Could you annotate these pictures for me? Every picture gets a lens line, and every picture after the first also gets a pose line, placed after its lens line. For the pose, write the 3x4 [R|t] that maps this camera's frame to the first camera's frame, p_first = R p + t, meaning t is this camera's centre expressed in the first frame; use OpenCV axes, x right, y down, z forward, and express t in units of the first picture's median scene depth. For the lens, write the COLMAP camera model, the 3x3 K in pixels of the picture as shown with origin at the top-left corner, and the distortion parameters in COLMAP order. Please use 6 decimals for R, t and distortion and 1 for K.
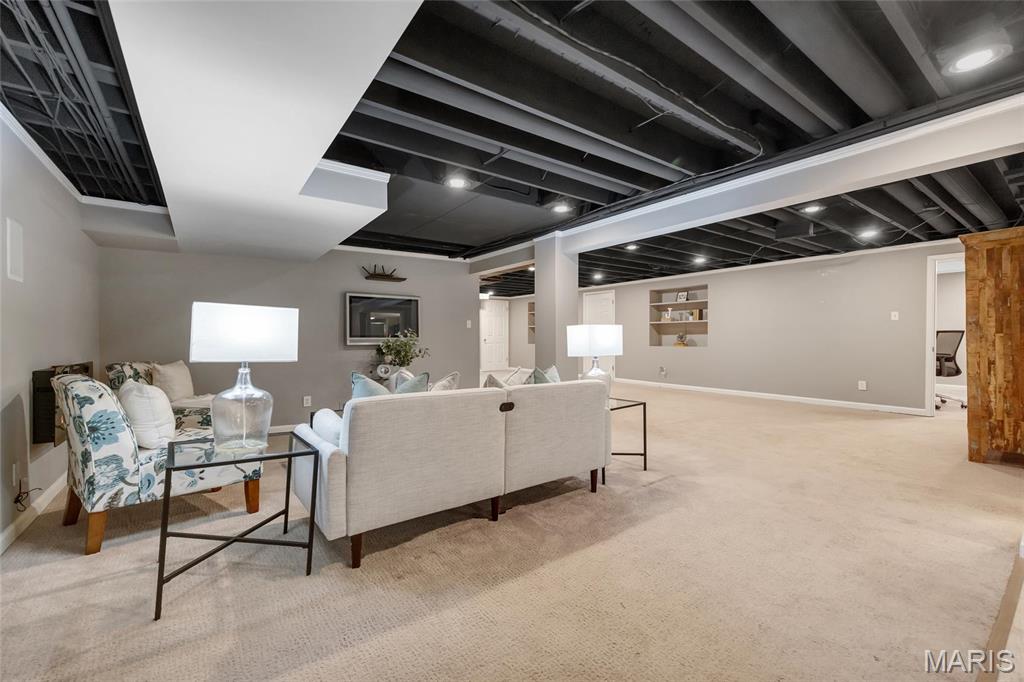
lens RADIAL K [[404.5, 0, 483.4], [0, 404.5, 339.7], [0, 0, 1]] dist [0.008038, -0.000528]
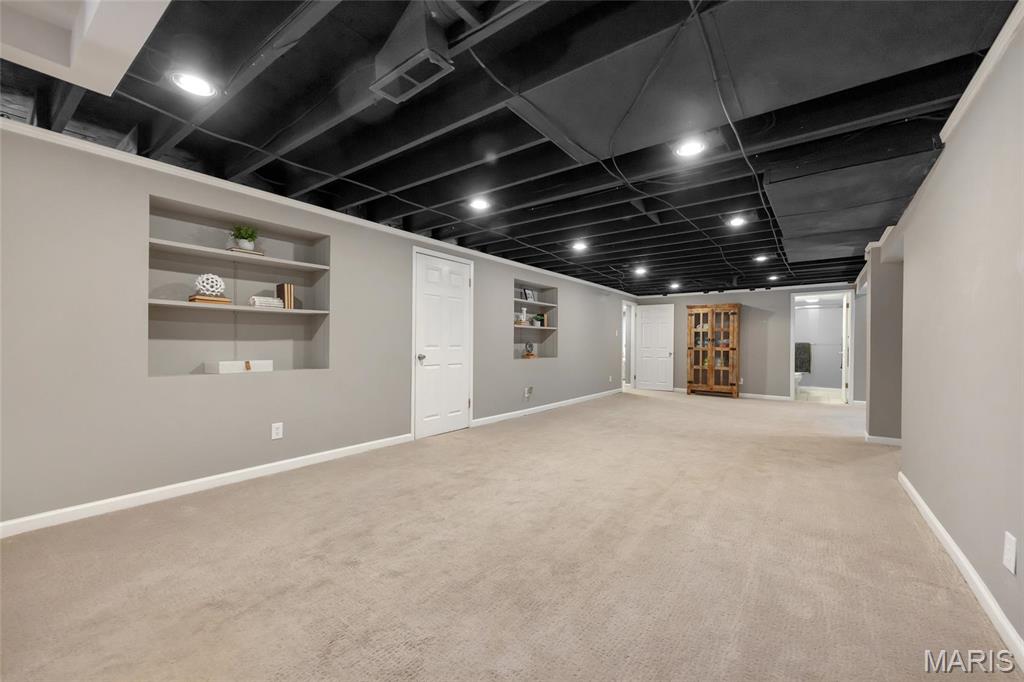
lens RADIAL K [[404.5, 0, 510.2], [0, 404.5, 344.5], [0, 0, 1]] dist [0.008038, -0.000528]
pose [[-0.340297, 0.003742, 0.940310, -0.412139], [0.007255, 0.999973, -0.001354, -0.015898], [-0.940290, 0.006361, -0.340315, 2.188506]]
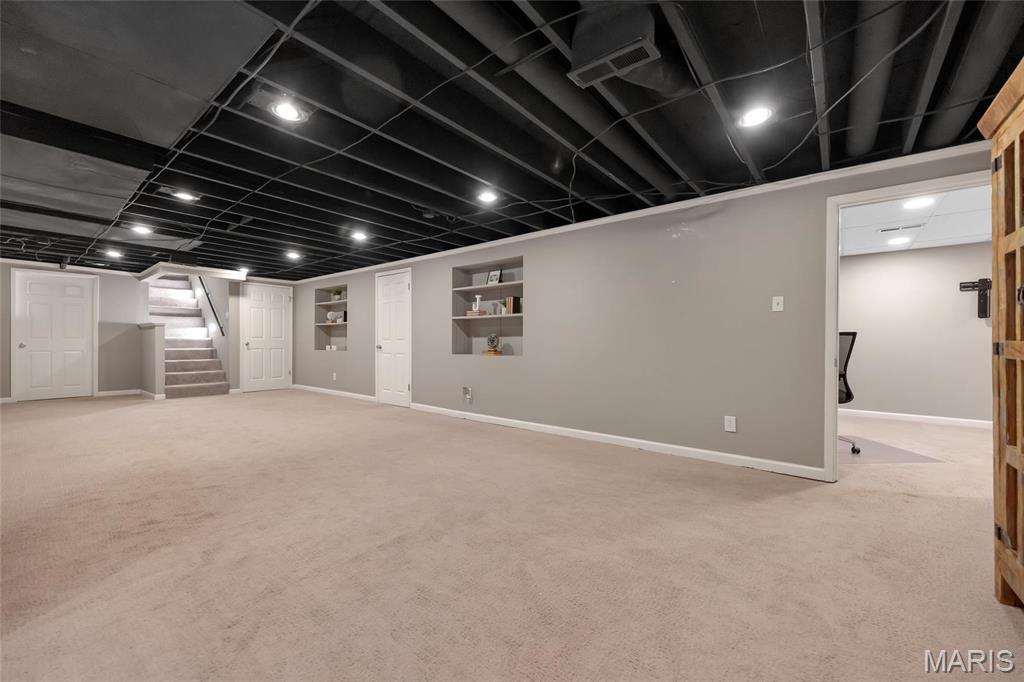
lens RADIAL K [[404.5, 0, 505.6], [0, 404.5, 344.4], [0, 0, 1]] dist [0.008038, -0.000528]
pose [[0.953896, 0.007923, 0.300034, 0.526638], [-0.006783, 0.999965, -0.004841, 0.004955], [-0.300062, 0.002582, 0.953916, 0.636634]]
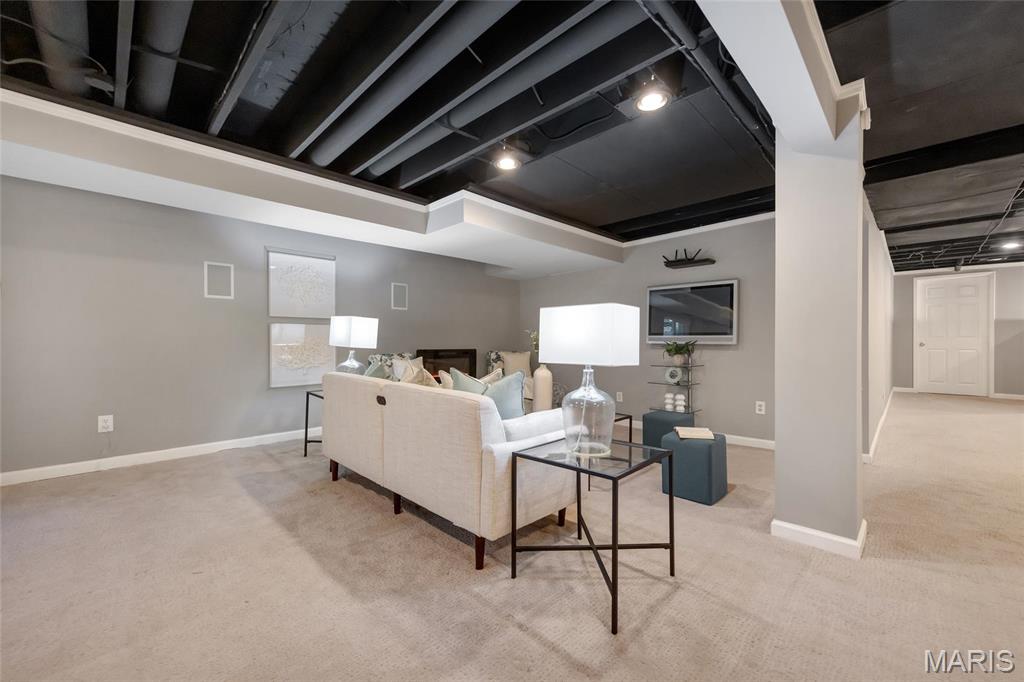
lens RADIAL K [[404.5, 0, 521.8], [0, 404.5, 341.3], [0, 0, 1]] dist [0.008038, -0.000528]
pose [[0.219691, 0.008091, -0.975536, 0.582486], [-0.008292, 0.999945, 0.006426, 0.004904], [0.975534, 0.006677, 0.219746, 0.583937]]
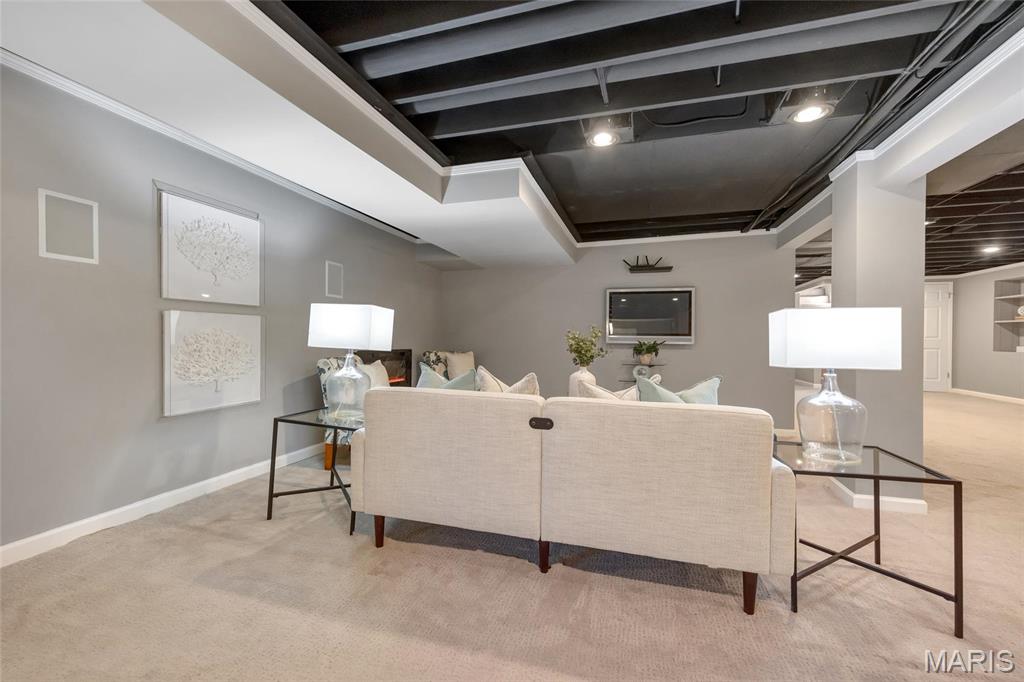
lens RADIAL K [[404.5, 0, 520.5], [0, 404.5, 339.7], [0, 0, 1]] dist [0.008038, -0.000528]
pose [[0.647563, 0.013254, -0.761897, 0.309710], [-0.016484, 0.999858, 0.003383, 0.005553], [0.761834, 0.010368, 0.647690, 0.254437]]
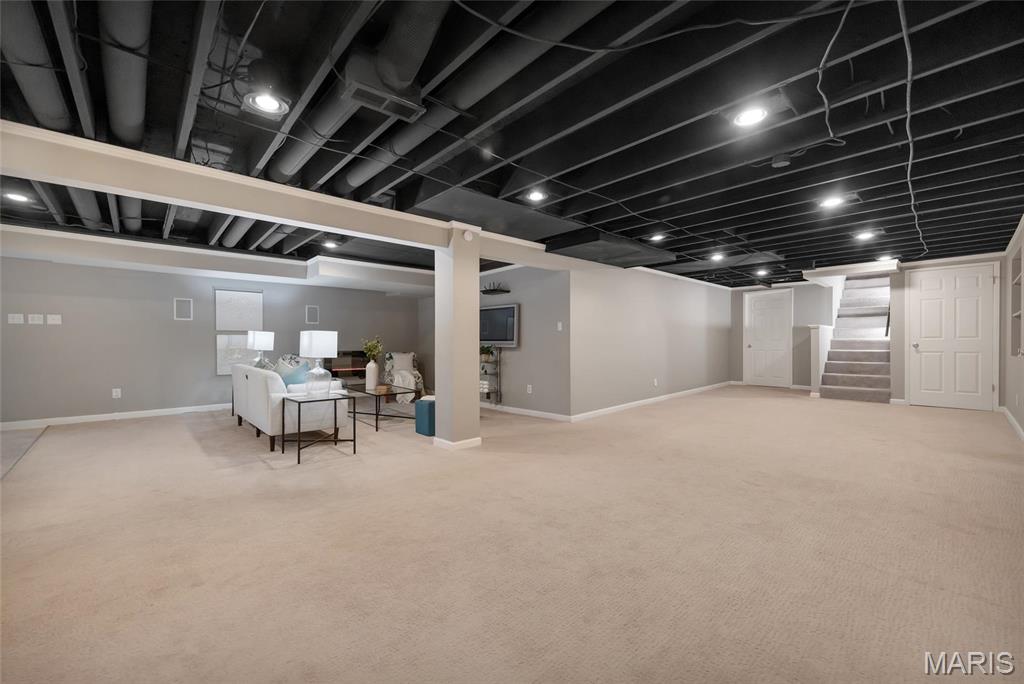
lens RADIAL K [[404.5, 0, 508.0], [0, 404.5, 345.2], [0, 0, 1]] dist [0.008038, -0.000528]
pose [[0.162205, 0.011844, -0.986686, 1.143044], [-0.004513, 0.999926, 0.011261, -0.008375], [0.986747, 0.002626, 0.162246, 1.004316]]
